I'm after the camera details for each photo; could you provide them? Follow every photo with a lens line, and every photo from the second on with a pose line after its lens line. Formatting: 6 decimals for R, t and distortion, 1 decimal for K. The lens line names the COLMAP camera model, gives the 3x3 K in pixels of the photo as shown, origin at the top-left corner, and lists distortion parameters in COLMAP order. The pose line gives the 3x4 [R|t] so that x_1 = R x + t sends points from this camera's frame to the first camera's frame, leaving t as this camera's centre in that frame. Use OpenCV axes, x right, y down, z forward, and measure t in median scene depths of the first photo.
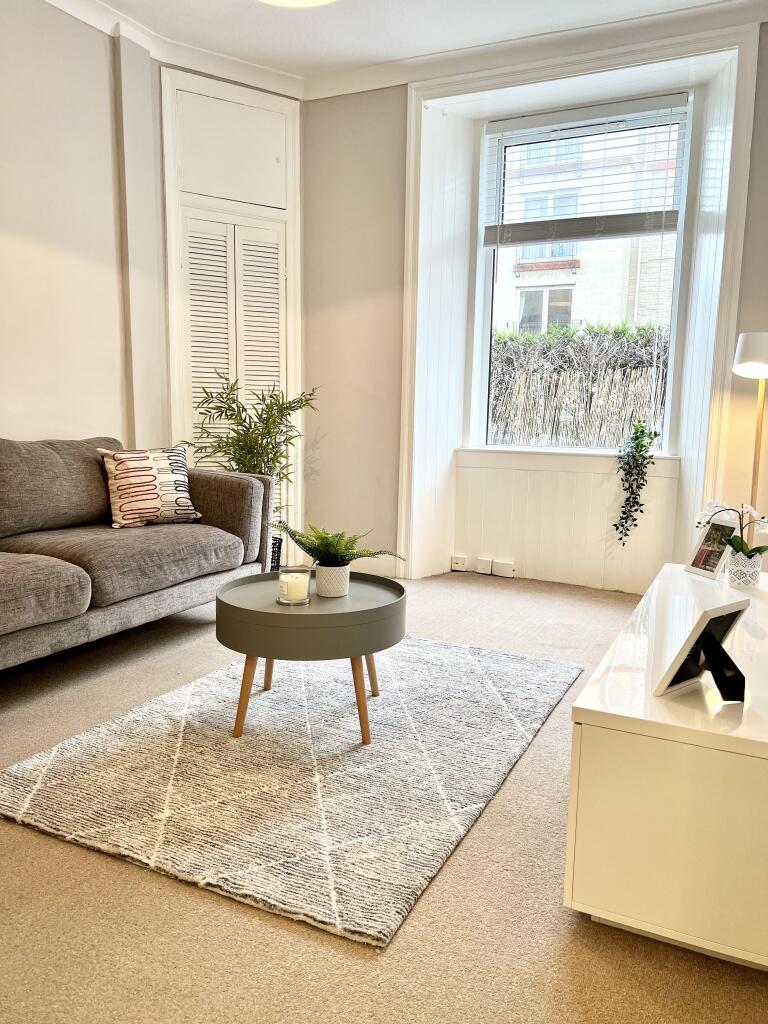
lens RADIAL K [[739.8, 0, 376.4], [0, 739.8, 513.7], [0, 0, 1]] dist [0.058303, -0.064798]
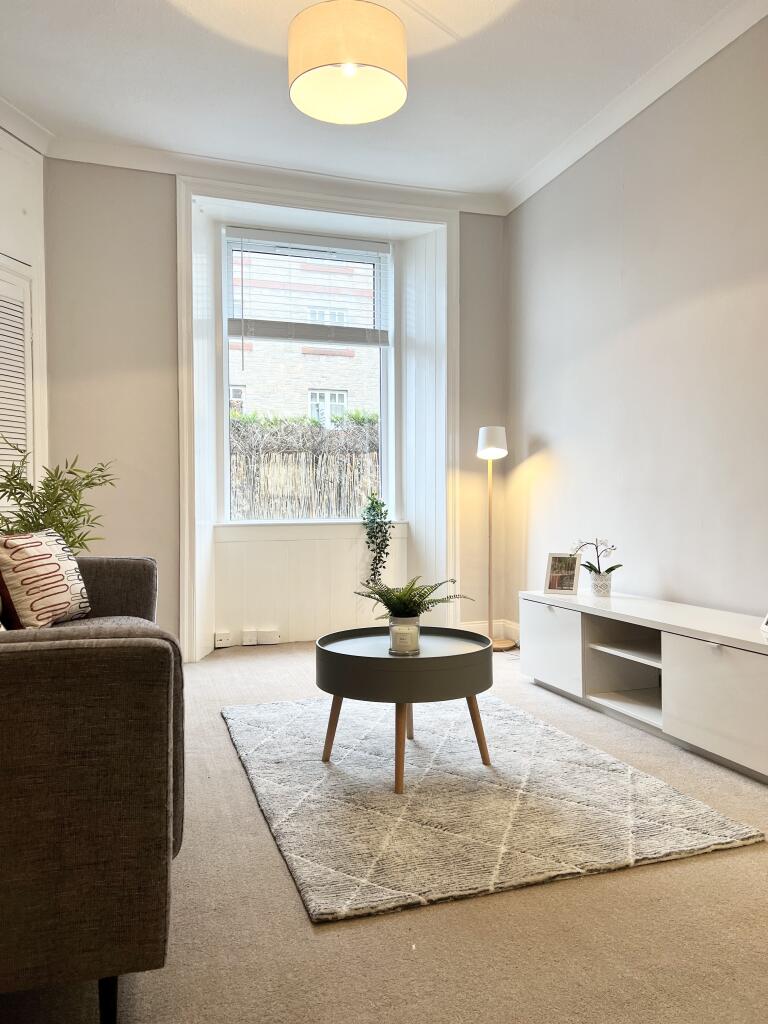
lens RADIAL K [[739.8, 0, 376.4], [0, 739.8, 513.7], [0, 0, 1]] dist [0.058303, -0.064798]
pose [[0.731628, -0.035899, 0.680758, -0.492073], [0.115827, 0.990639, -0.072242, -0.004490], [-0.671792, 0.131704, 0.728938, 0.127352]]
